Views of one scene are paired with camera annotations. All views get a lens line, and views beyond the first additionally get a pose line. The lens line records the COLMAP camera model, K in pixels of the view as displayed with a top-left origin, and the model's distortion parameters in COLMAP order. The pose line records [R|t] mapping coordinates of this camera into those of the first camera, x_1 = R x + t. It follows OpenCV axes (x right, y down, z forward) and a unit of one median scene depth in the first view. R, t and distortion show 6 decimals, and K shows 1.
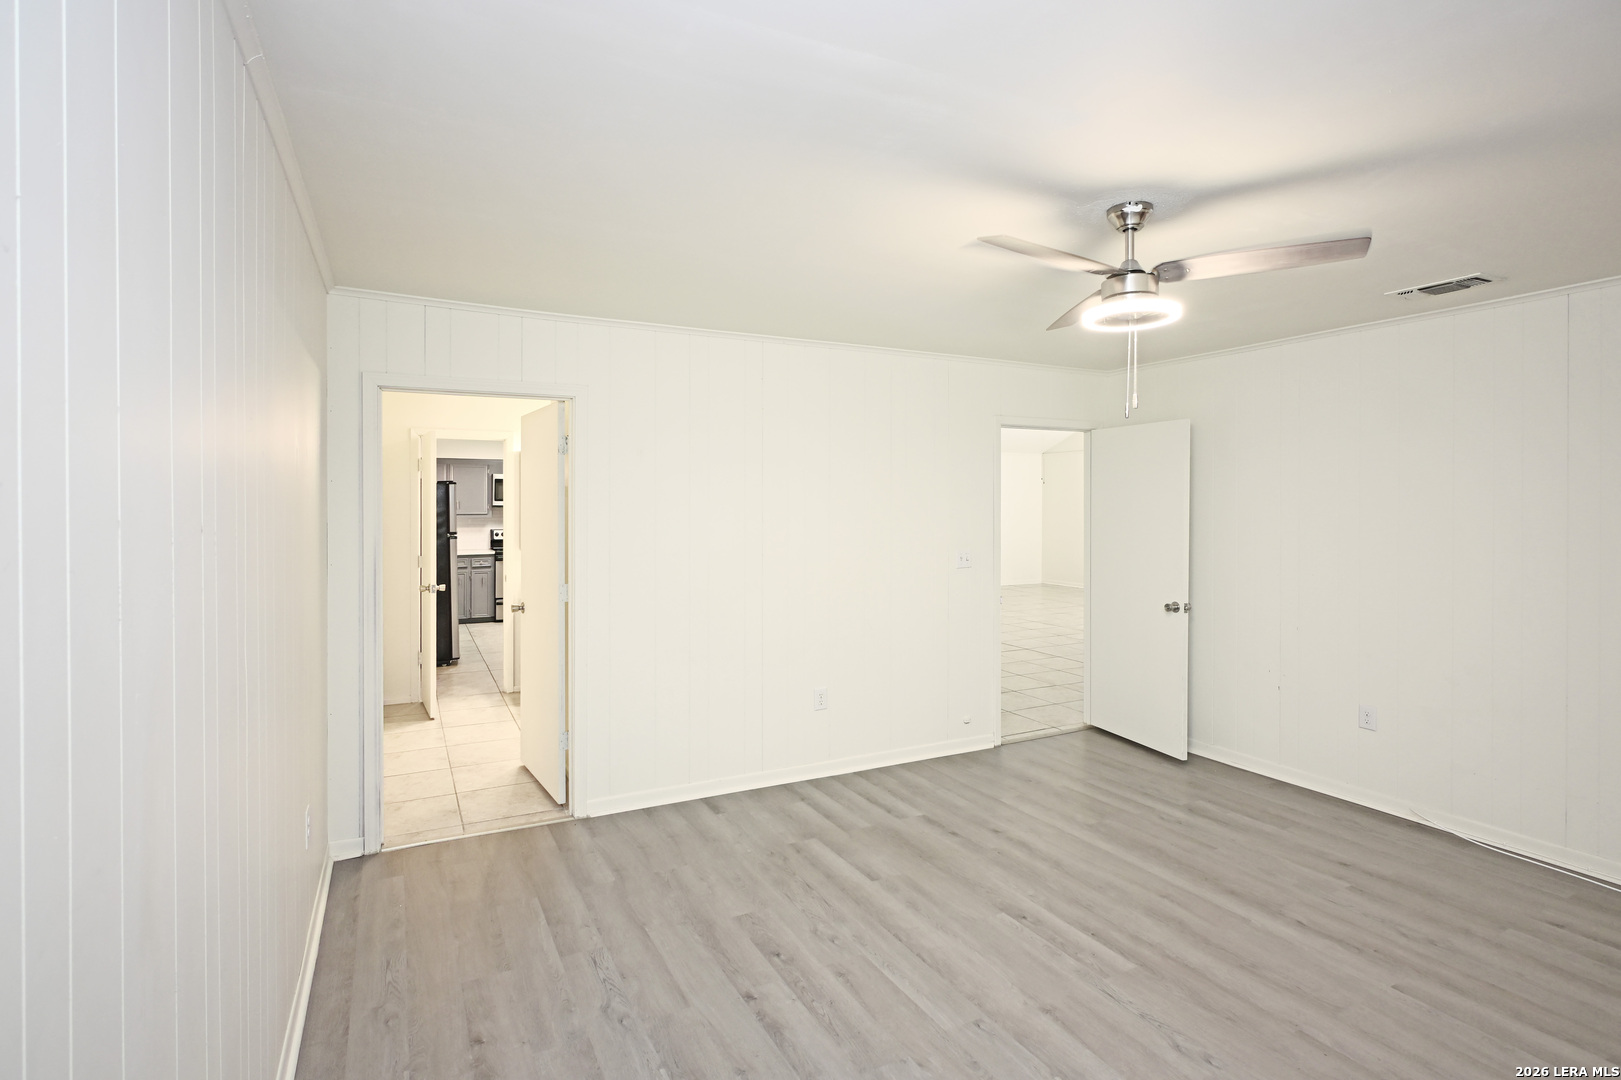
lens RADIAL K [[794.5, 0, 833.5], [0, 794.5, 511.6], [0, 0, 1]] dist [-0.003858, 0.000794]
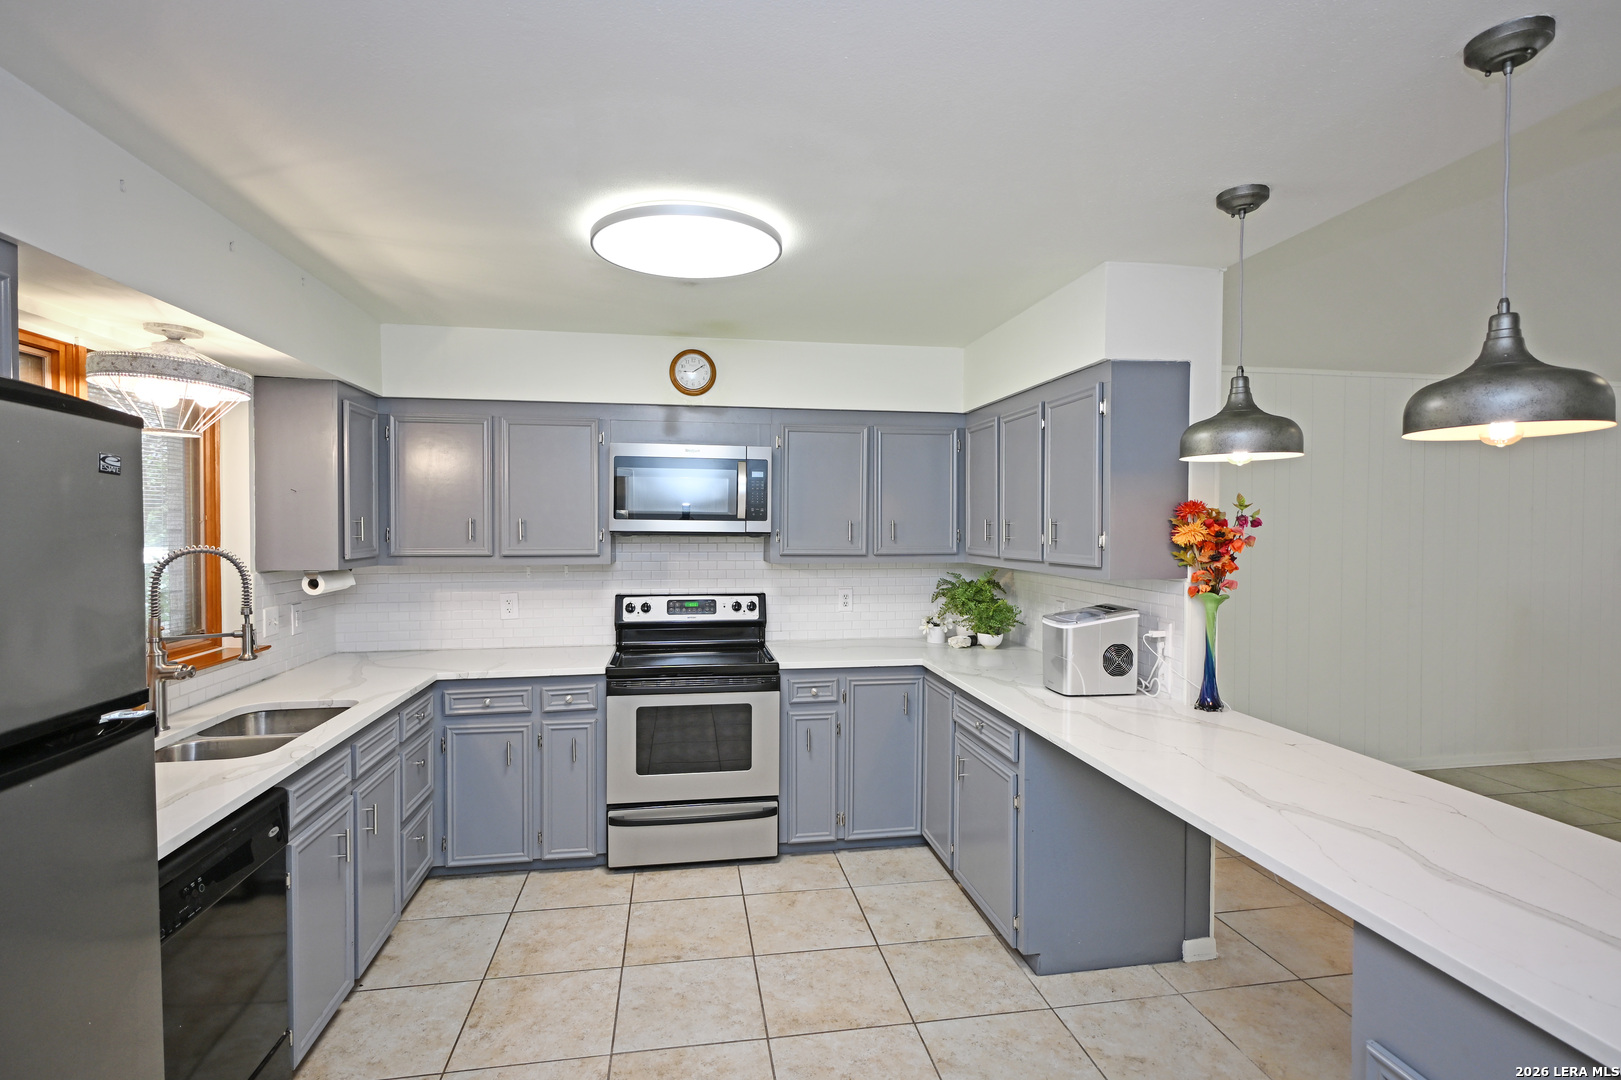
lens RADIAL K [[814.4, 0, 822.4], [0, 814.4, 541.4], [0, 0, 1]] dist [0.000033, 0.000415]
pose [[0.948804, 0.009645, -0.315718, -0.227917], [-0.005874, 0.999900, 0.012892, -0.008634], [0.315811, -0.010377, 0.948765, 0.696456]]
